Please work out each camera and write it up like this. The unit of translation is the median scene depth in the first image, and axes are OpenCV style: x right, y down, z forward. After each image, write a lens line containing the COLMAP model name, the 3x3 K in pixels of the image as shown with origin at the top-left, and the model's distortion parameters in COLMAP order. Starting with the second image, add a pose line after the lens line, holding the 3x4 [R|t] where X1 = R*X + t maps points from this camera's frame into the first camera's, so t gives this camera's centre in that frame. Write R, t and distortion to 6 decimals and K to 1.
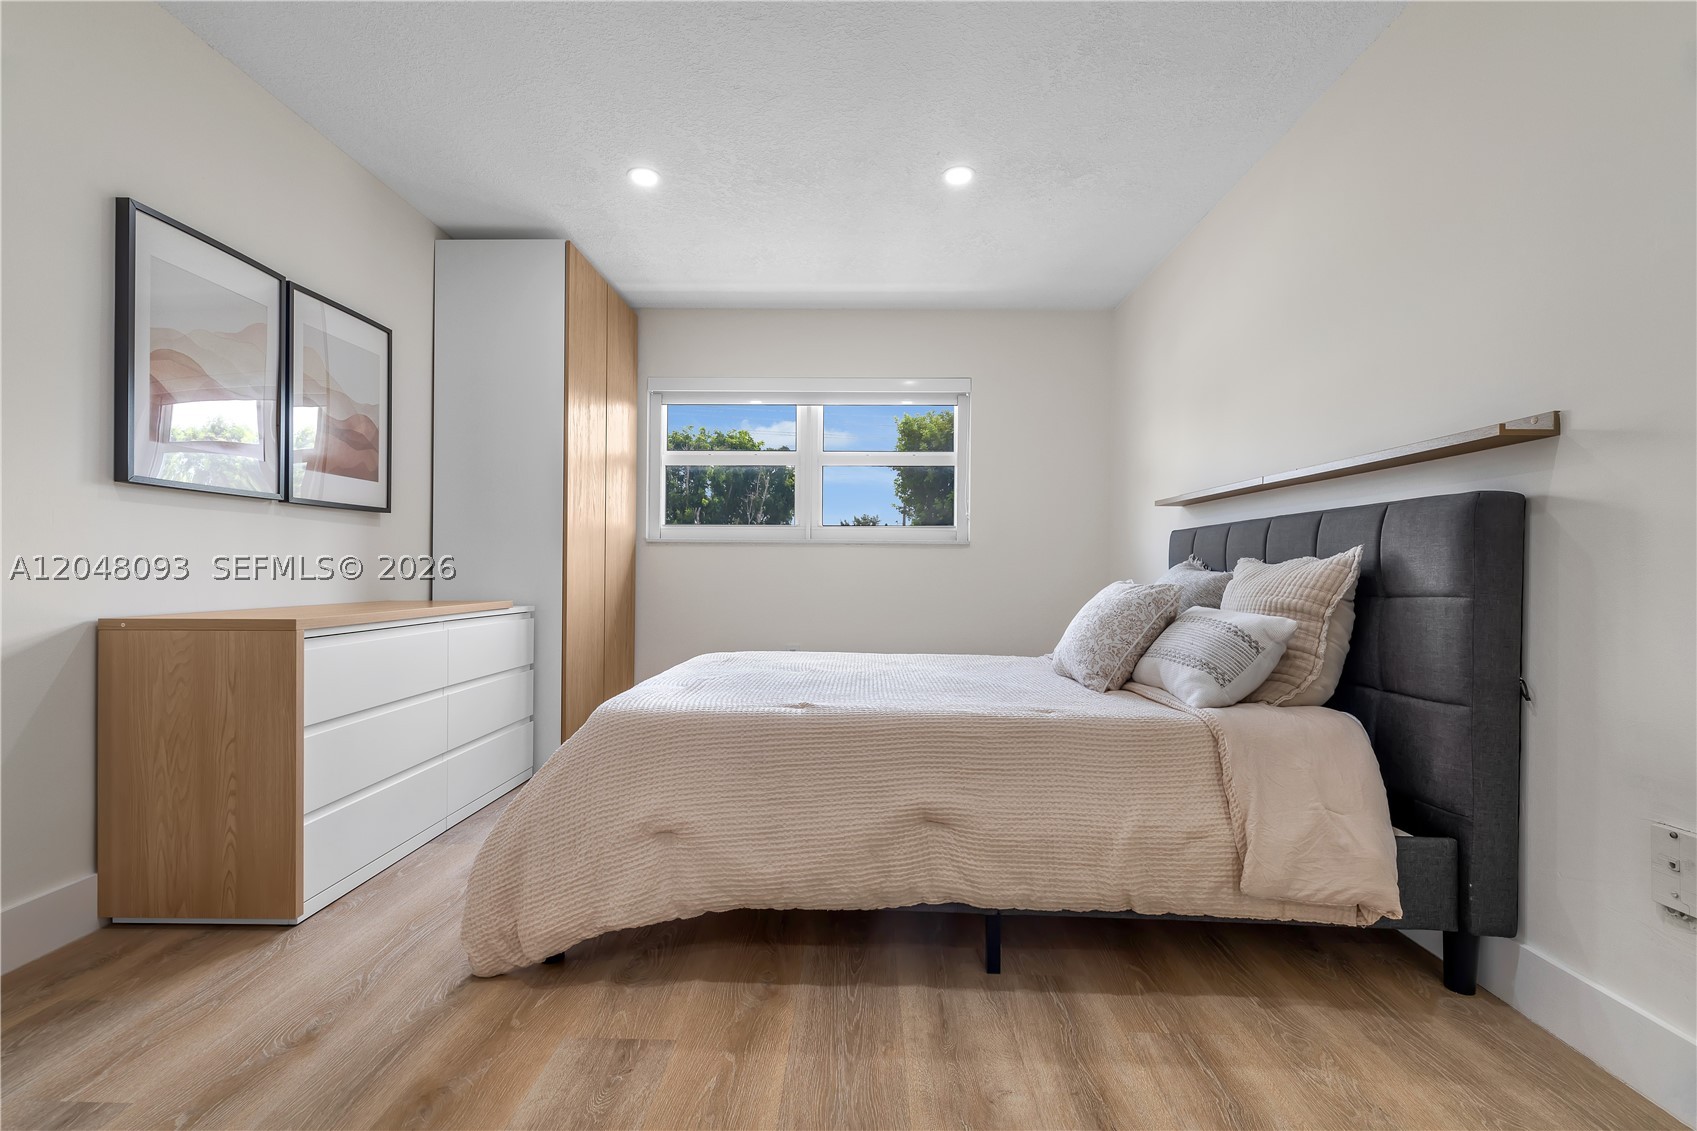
lens RADIAL K [[764.2, 0, 820.5], [0, 764.2, 576.5], [0, 0, 1]] dist [0.003737, -0.000403]
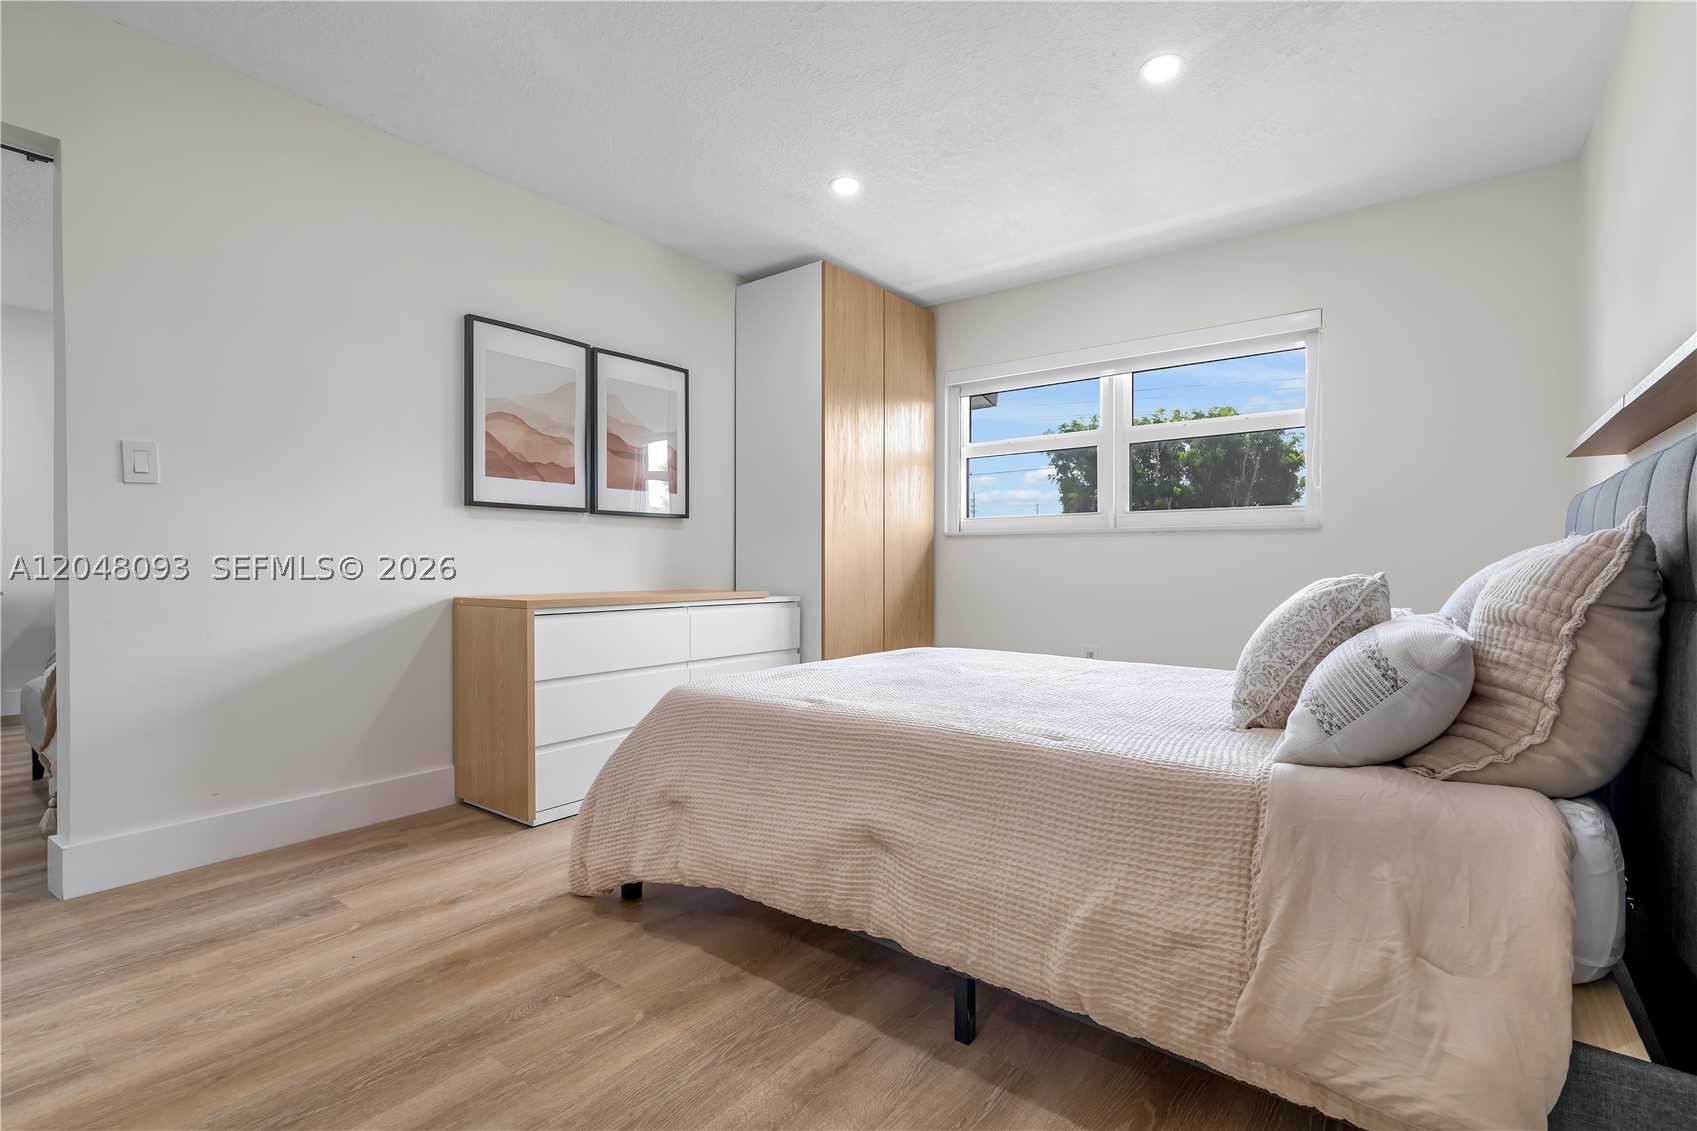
lens RADIAL K [[764.2, 0, 826.0], [0, 764.2, 571.9], [0, 0, 1]] dist [0.003737, -0.000403]
pose [[0.810493, -0.000233, -0.585748, 0.535806], [-0.000508, 0.999999, -0.001101, 0.006373], [0.585748, 0.001190, 0.810493, 0.213150]]
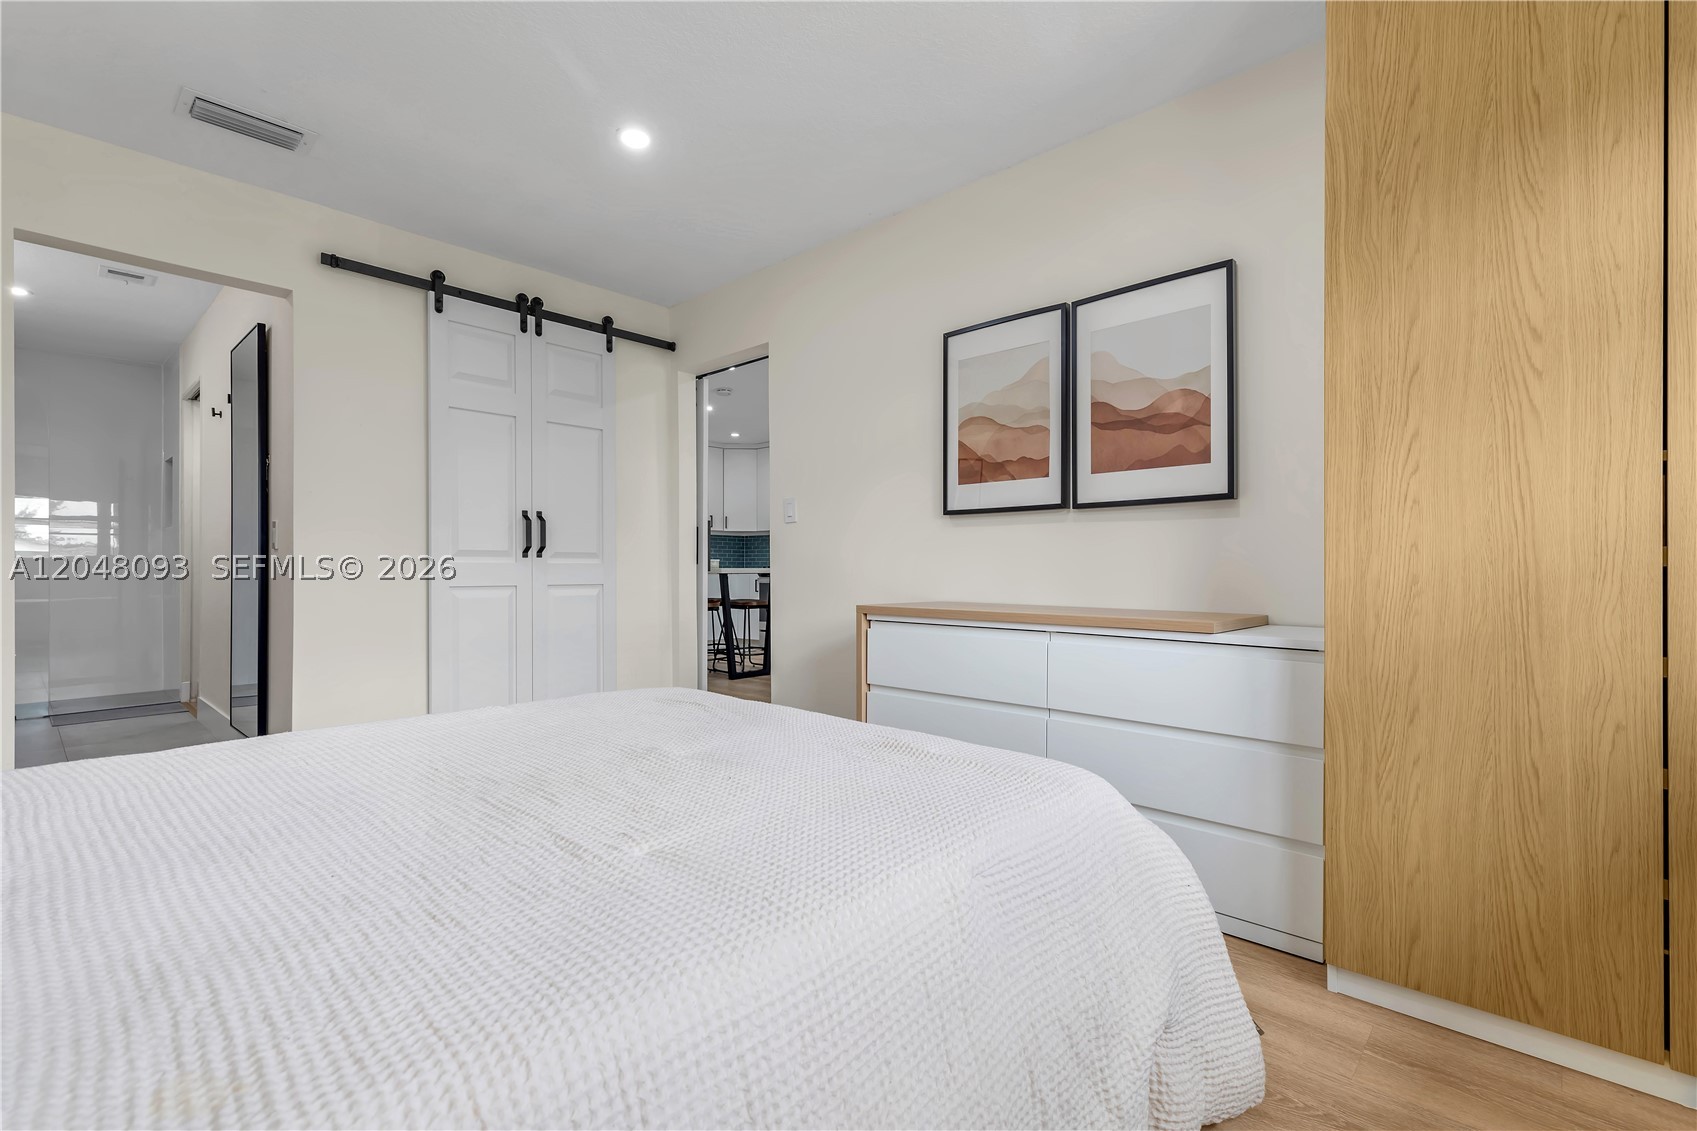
lens RADIAL K [[764.2, 0, 845.2], [0, 764.2, 562.2], [0, 0, 1]] dist [0.003737, -0.000403]
pose [[-0.644339, -0.006462, -0.764713, 0.431966], [-0.007159, 0.999971, -0.002418, -0.023094], [0.764707, 0.003916, -0.644367, 1.905504]]
